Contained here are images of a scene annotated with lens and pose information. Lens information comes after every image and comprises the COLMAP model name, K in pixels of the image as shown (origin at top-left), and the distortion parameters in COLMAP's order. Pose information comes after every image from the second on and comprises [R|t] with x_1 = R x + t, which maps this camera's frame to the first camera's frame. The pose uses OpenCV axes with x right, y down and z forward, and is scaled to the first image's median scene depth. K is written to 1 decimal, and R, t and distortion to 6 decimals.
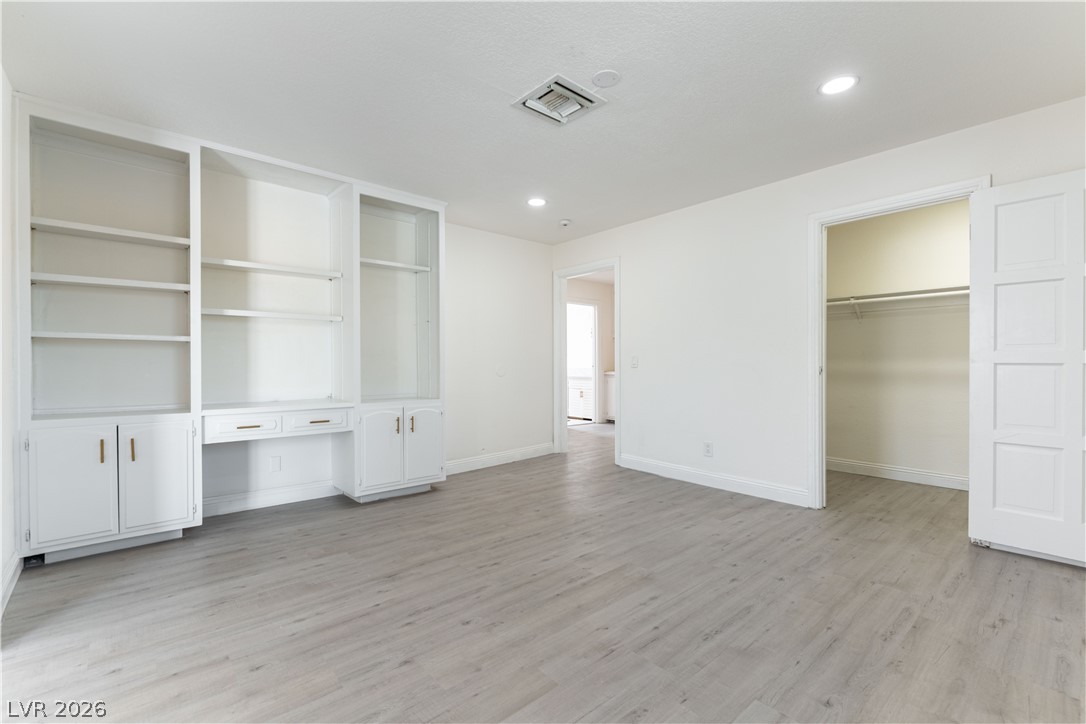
lens RADIAL K [[485.3, 0, 537.2], [0, 485.3, 368.4], [0, 0, 1]] dist [0.002418, -0.000081]
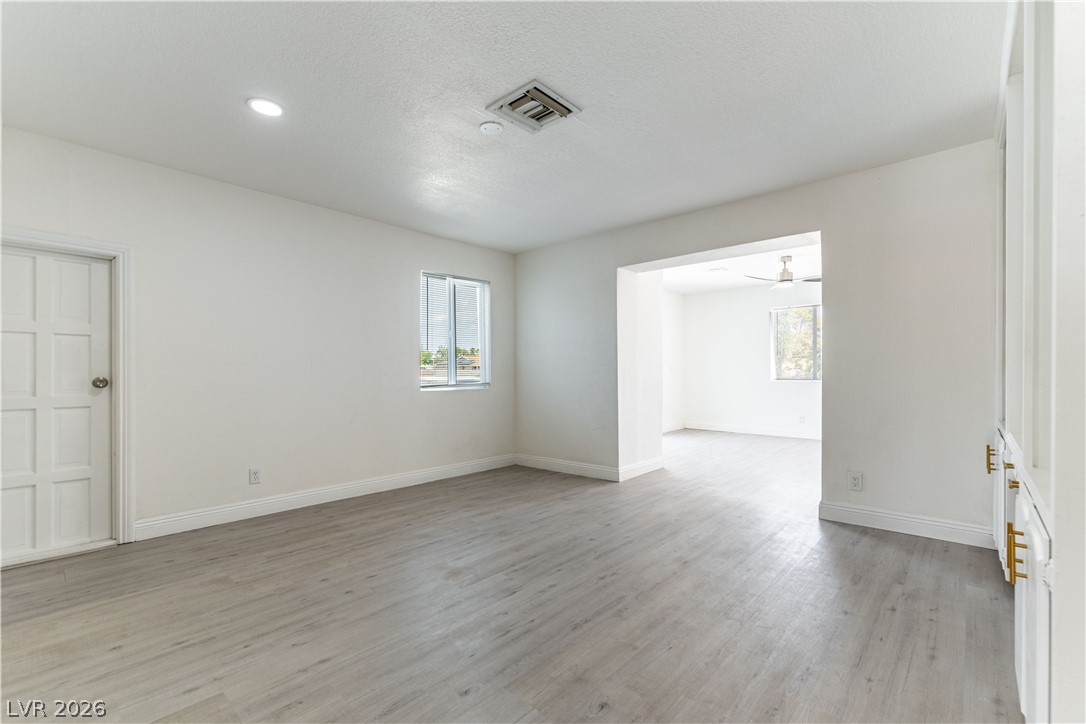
lens RADIAL K [[485.3, 0, 537.2], [0, 485.3, 368.4], [0, 0, 1]] dist [0.002418, -0.000081]
pose [[-0.994458, 0.004398, -0.105039, 0.156072], [0.003375, 0.999945, 0.009912, -0.029603], [0.105077, 0.009503, -0.994419, 2.105426]]
